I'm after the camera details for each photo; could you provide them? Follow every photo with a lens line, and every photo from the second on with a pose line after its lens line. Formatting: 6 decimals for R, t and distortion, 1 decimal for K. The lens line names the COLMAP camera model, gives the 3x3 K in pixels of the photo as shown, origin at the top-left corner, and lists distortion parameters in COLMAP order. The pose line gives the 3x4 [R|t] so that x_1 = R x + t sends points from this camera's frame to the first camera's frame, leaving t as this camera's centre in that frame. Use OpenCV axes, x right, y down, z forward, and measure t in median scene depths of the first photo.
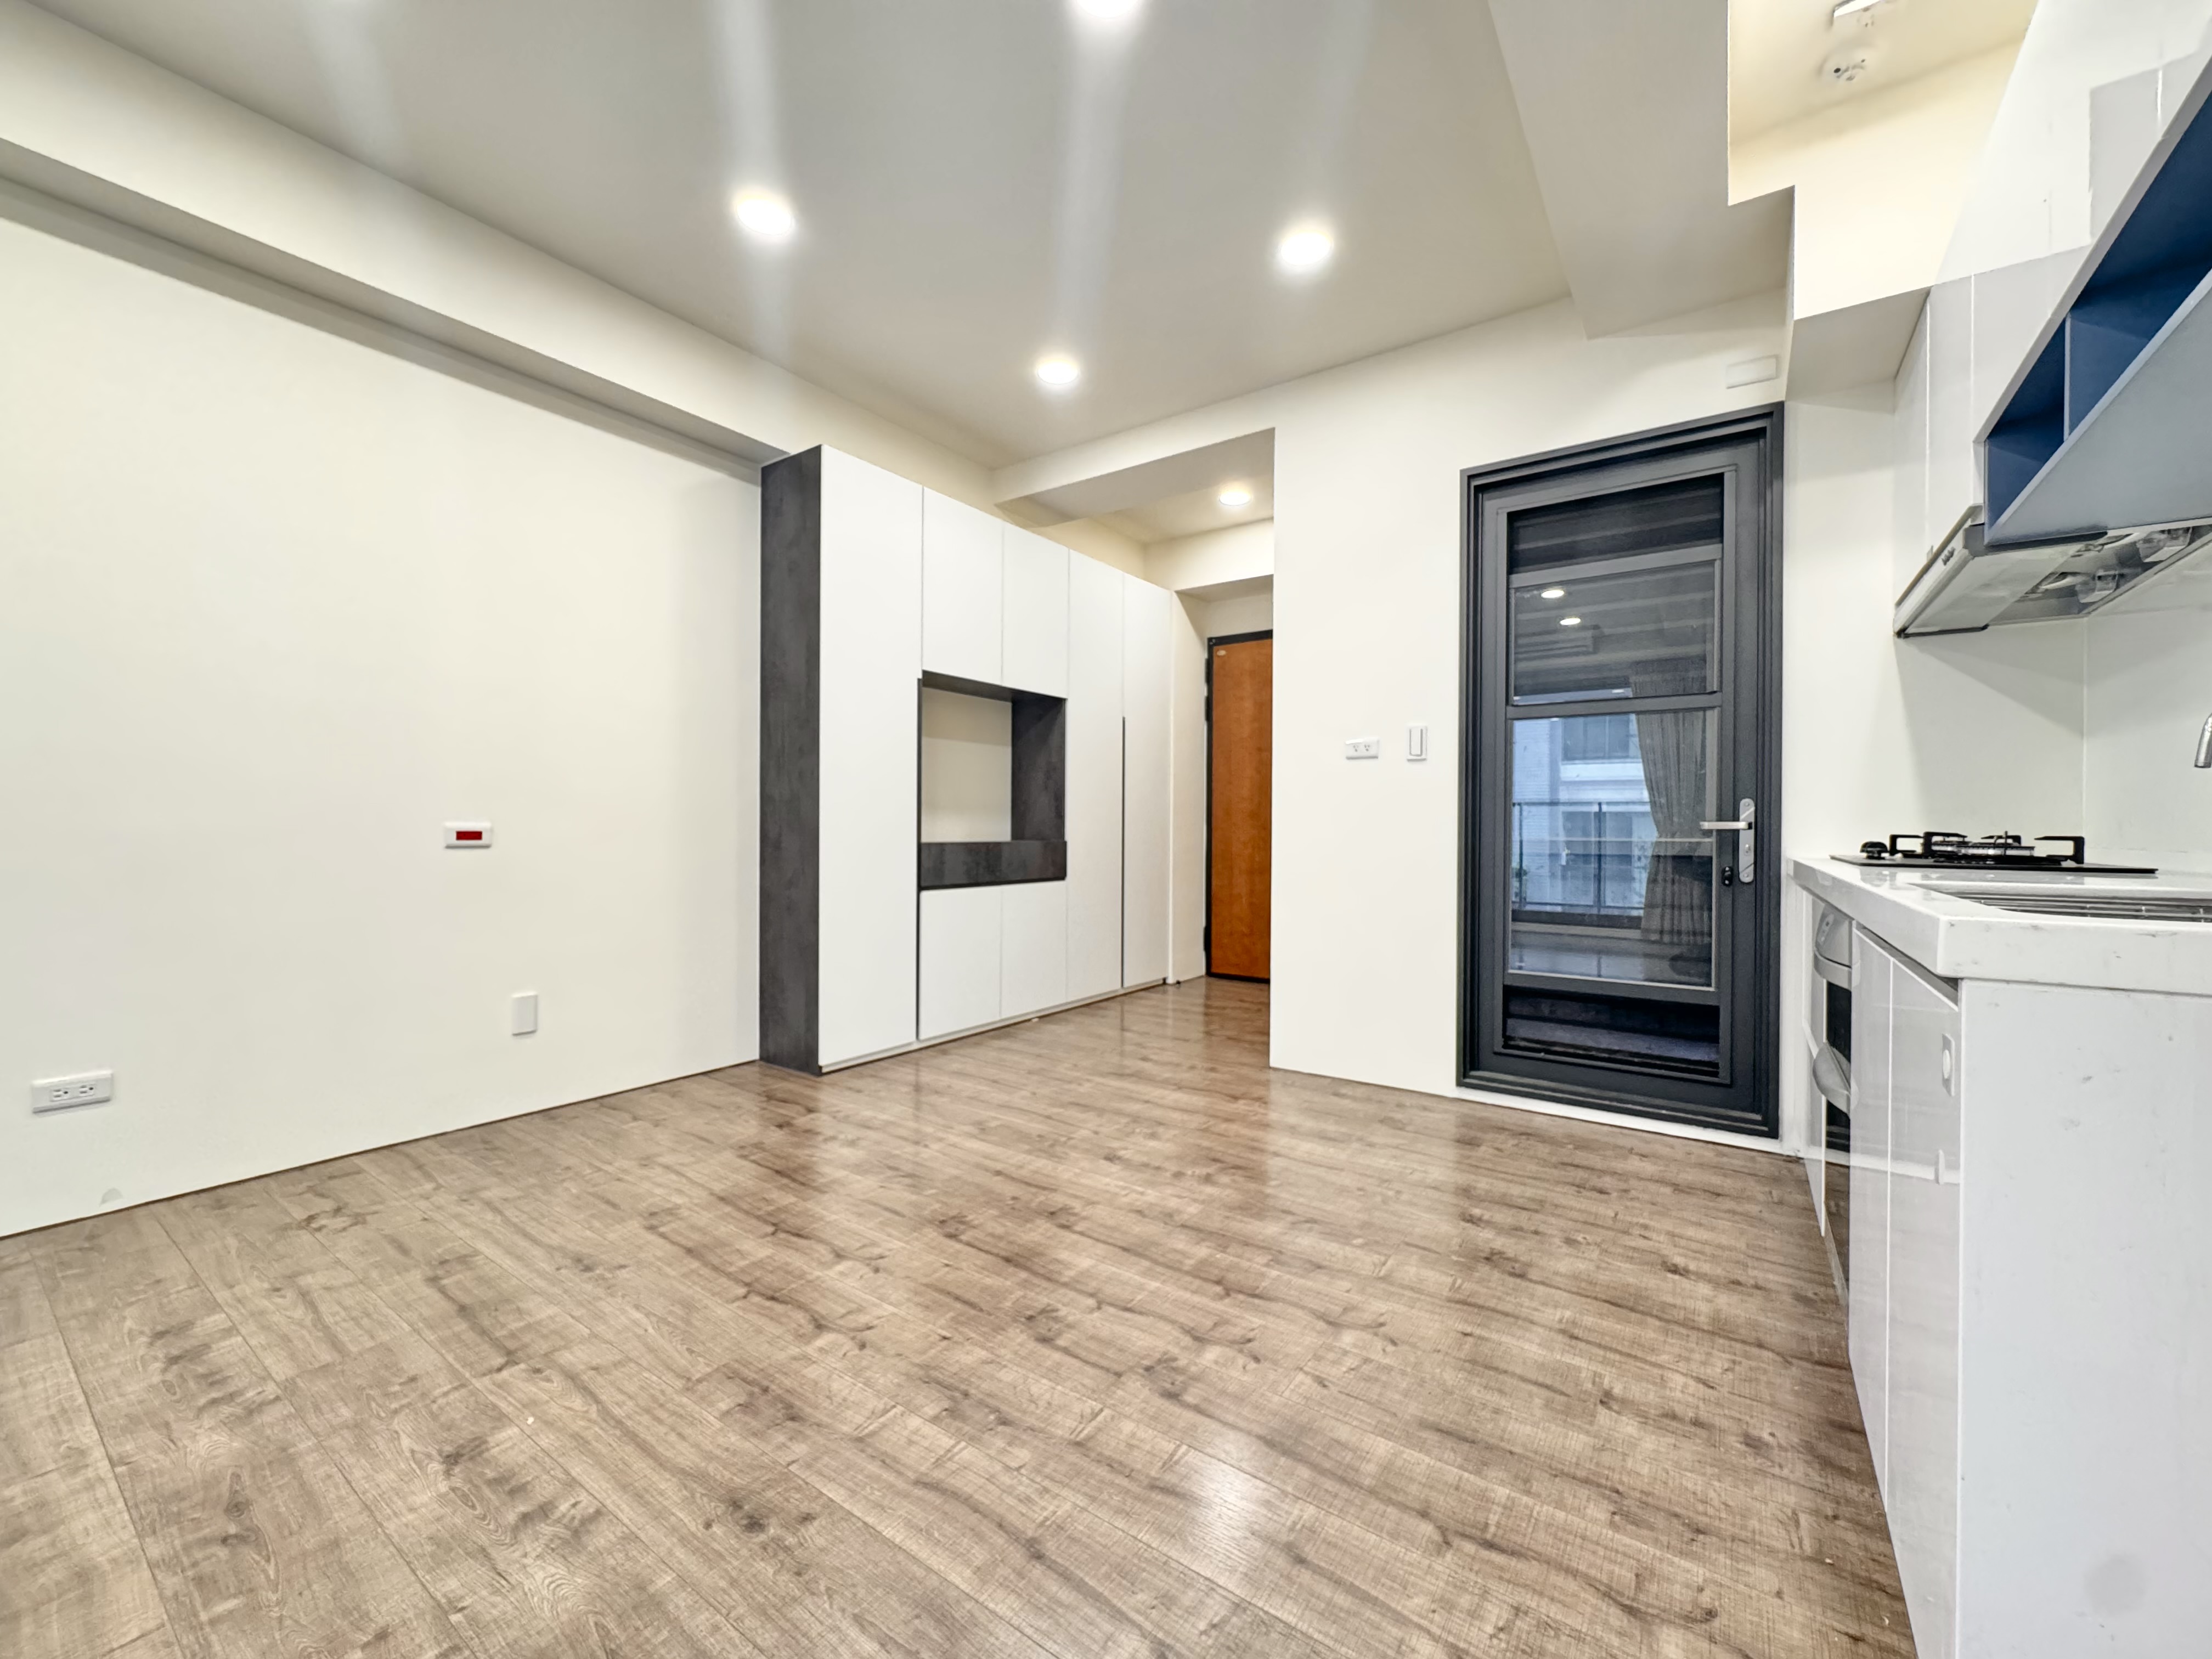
lens RADIAL K [[881.2, 0, 1106.0], [0, 881.2, 829.5], [0, 0, 1]] dist [-0.001920, -0.000458]
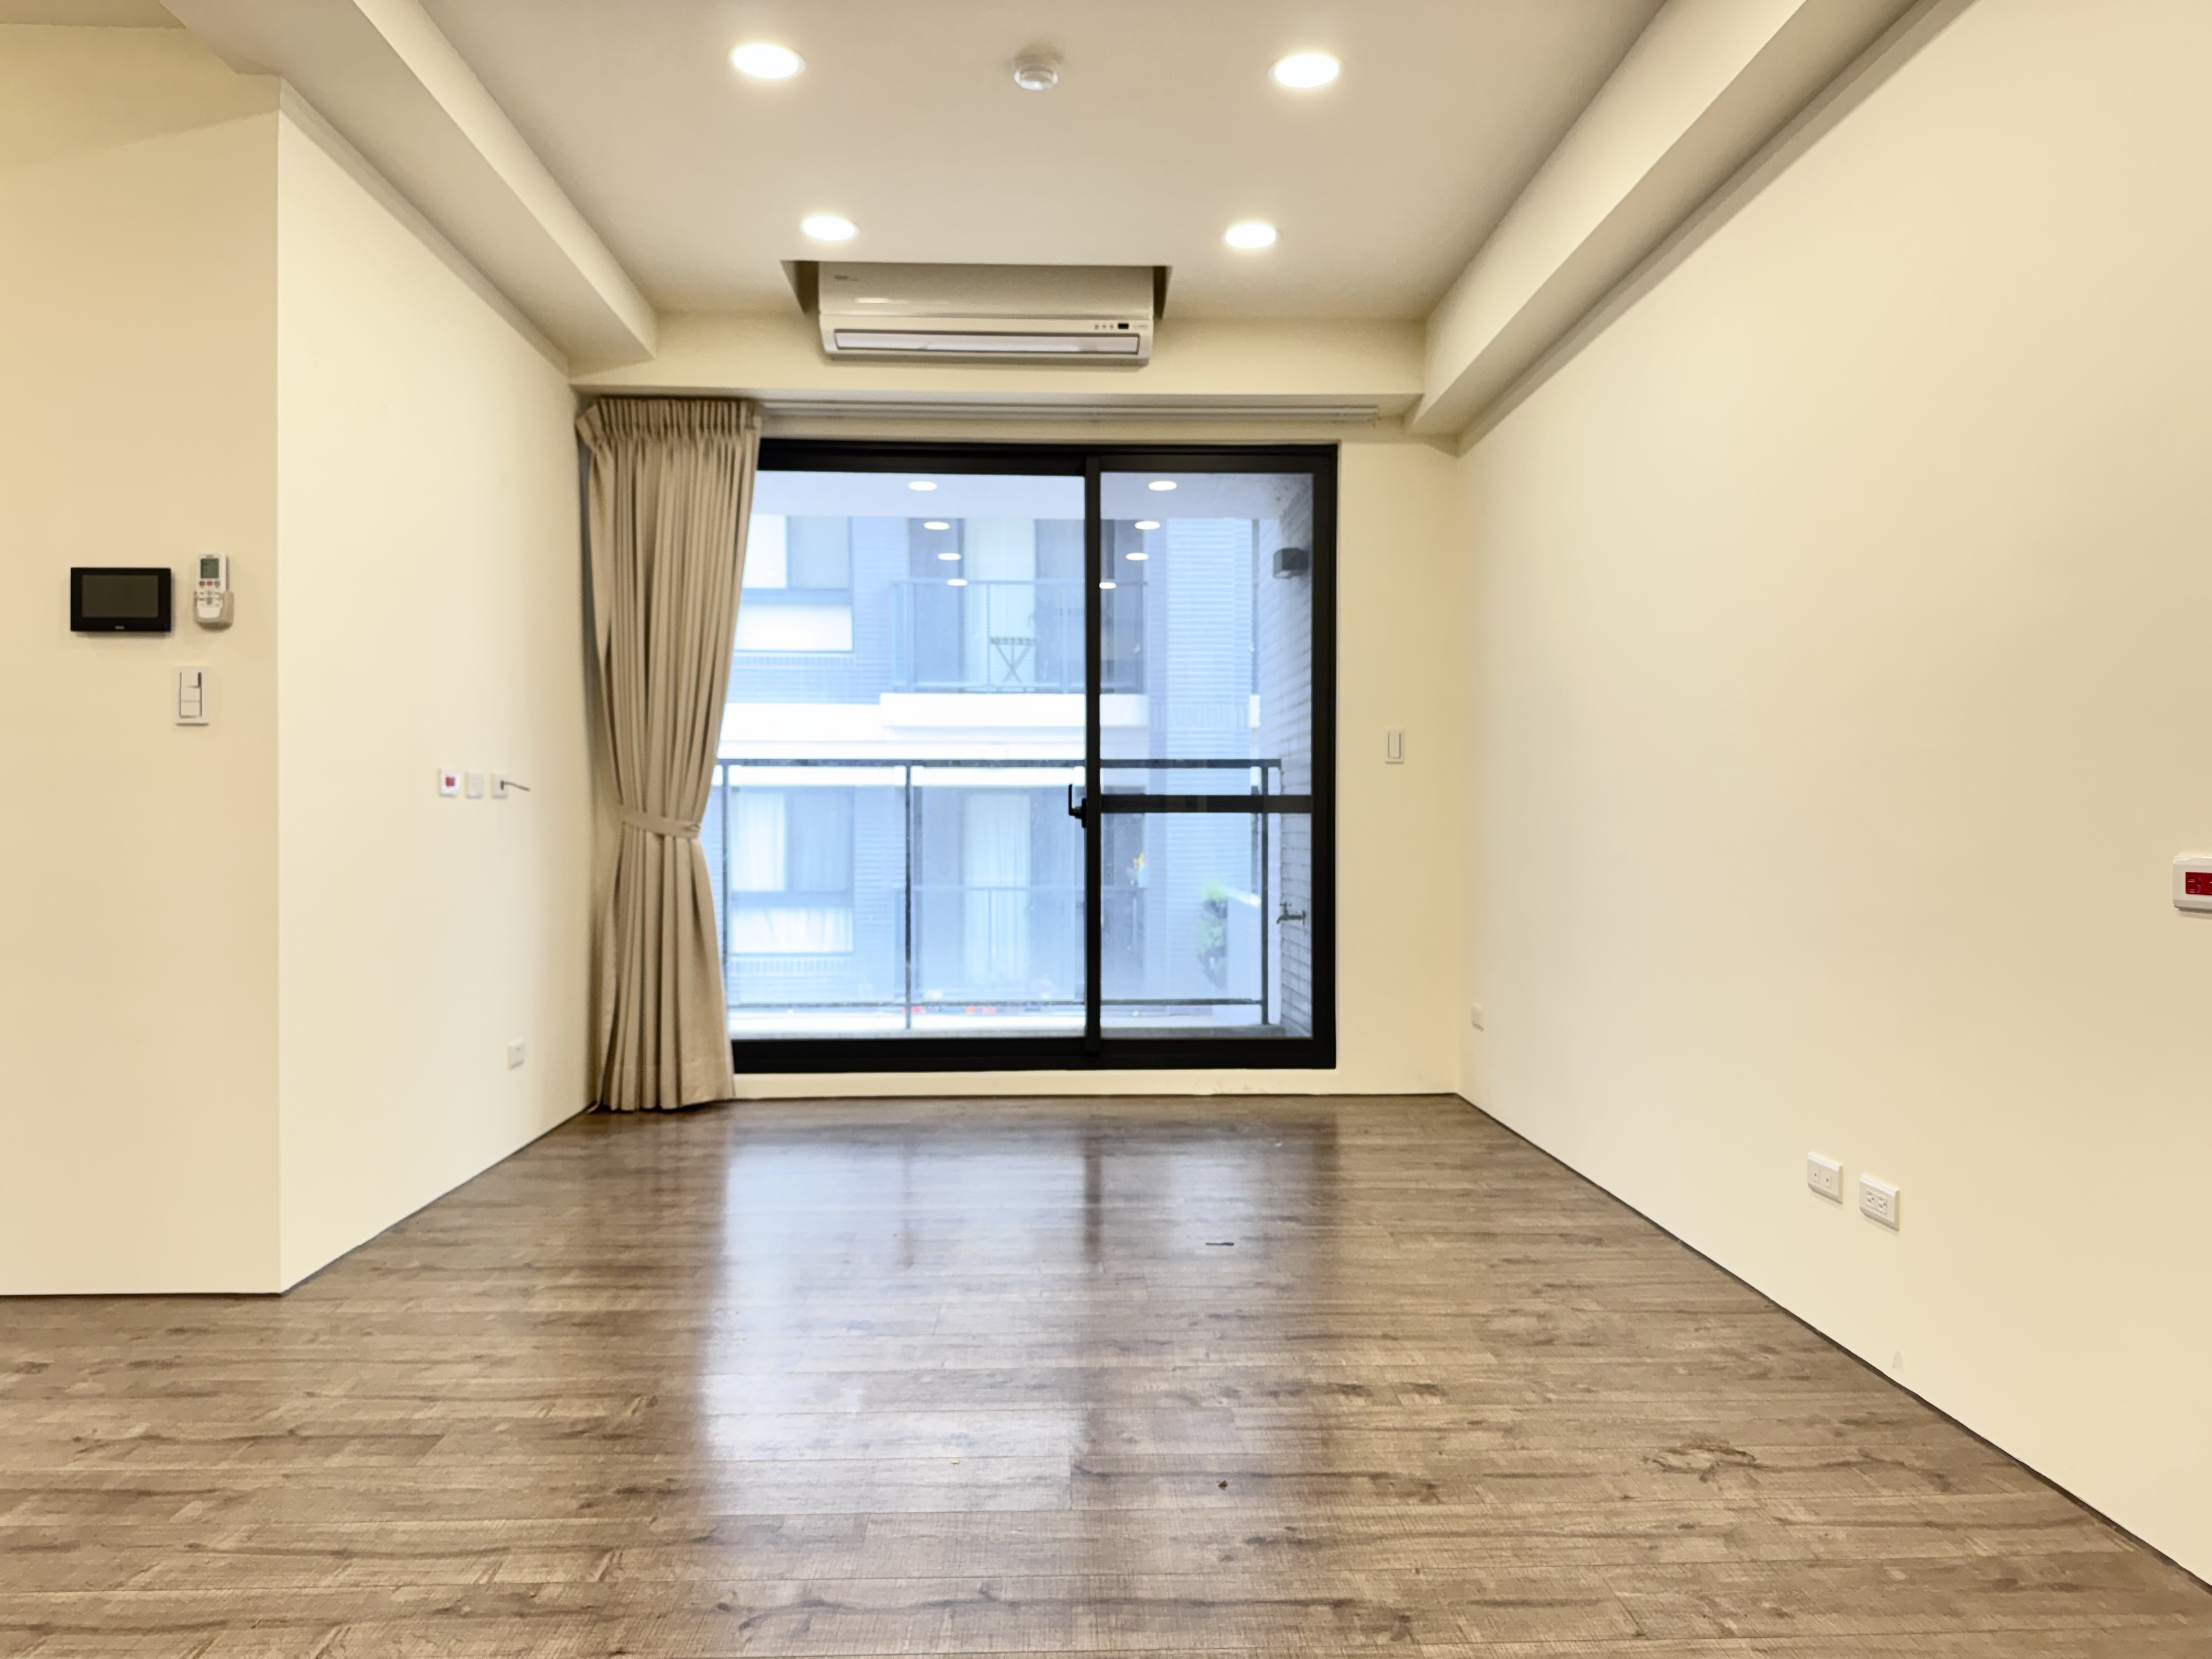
lens RADIAL K [[1558.4, 0, 1106.0], [0, 1558.4, 829.5], [0, 0, 1]] dist [0.034131, -0.047651]
pose [[-0.794020, -0.005129, -0.607870, 0.200991], [-0.006539, 0.999979, 0.000105, -0.022608], [0.607857, 0.004058, -0.794036, 1.824659]]
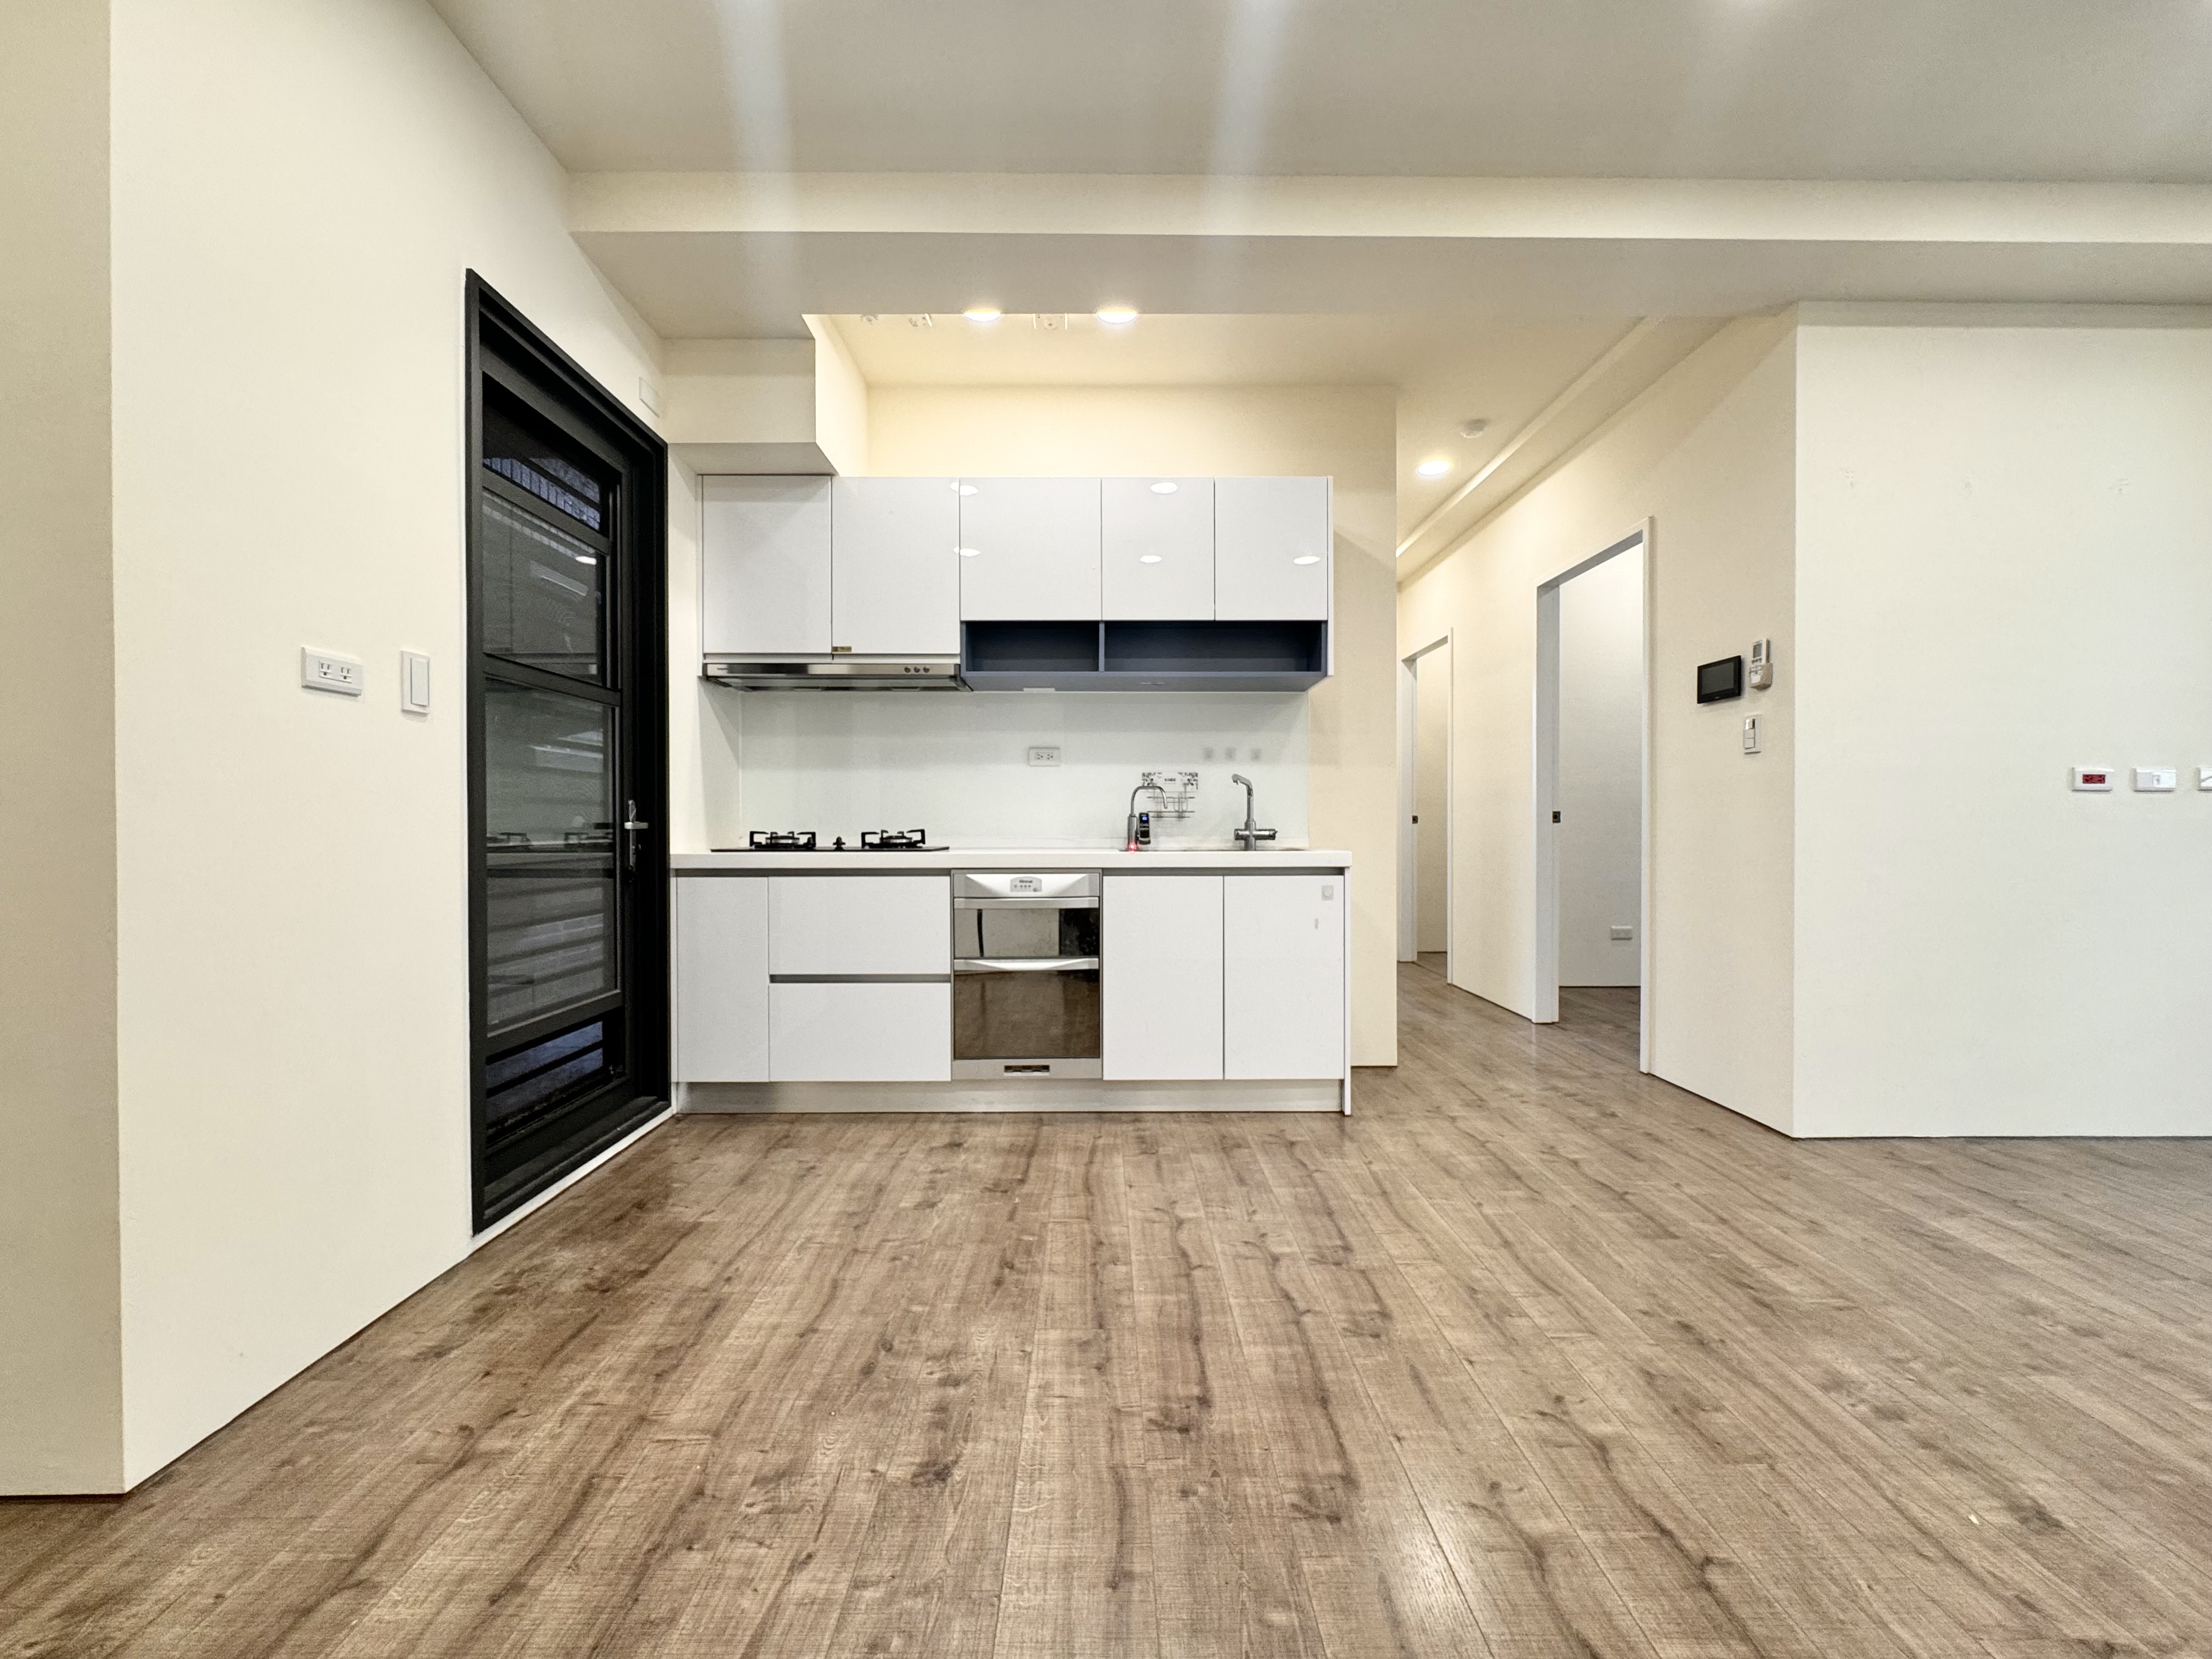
lens RADIAL K [[881.2, 0, 1106.0], [0, 881.2, 829.5], [0, 0, 1]] dist [-0.001920, -0.000458]
pose [[-0.583684, -0.010478, 0.811913, -0.627391], [-0.000625, 0.999922, 0.012456, -0.018194], [-0.811980, 0.006763, -0.583646, 1.622942]]
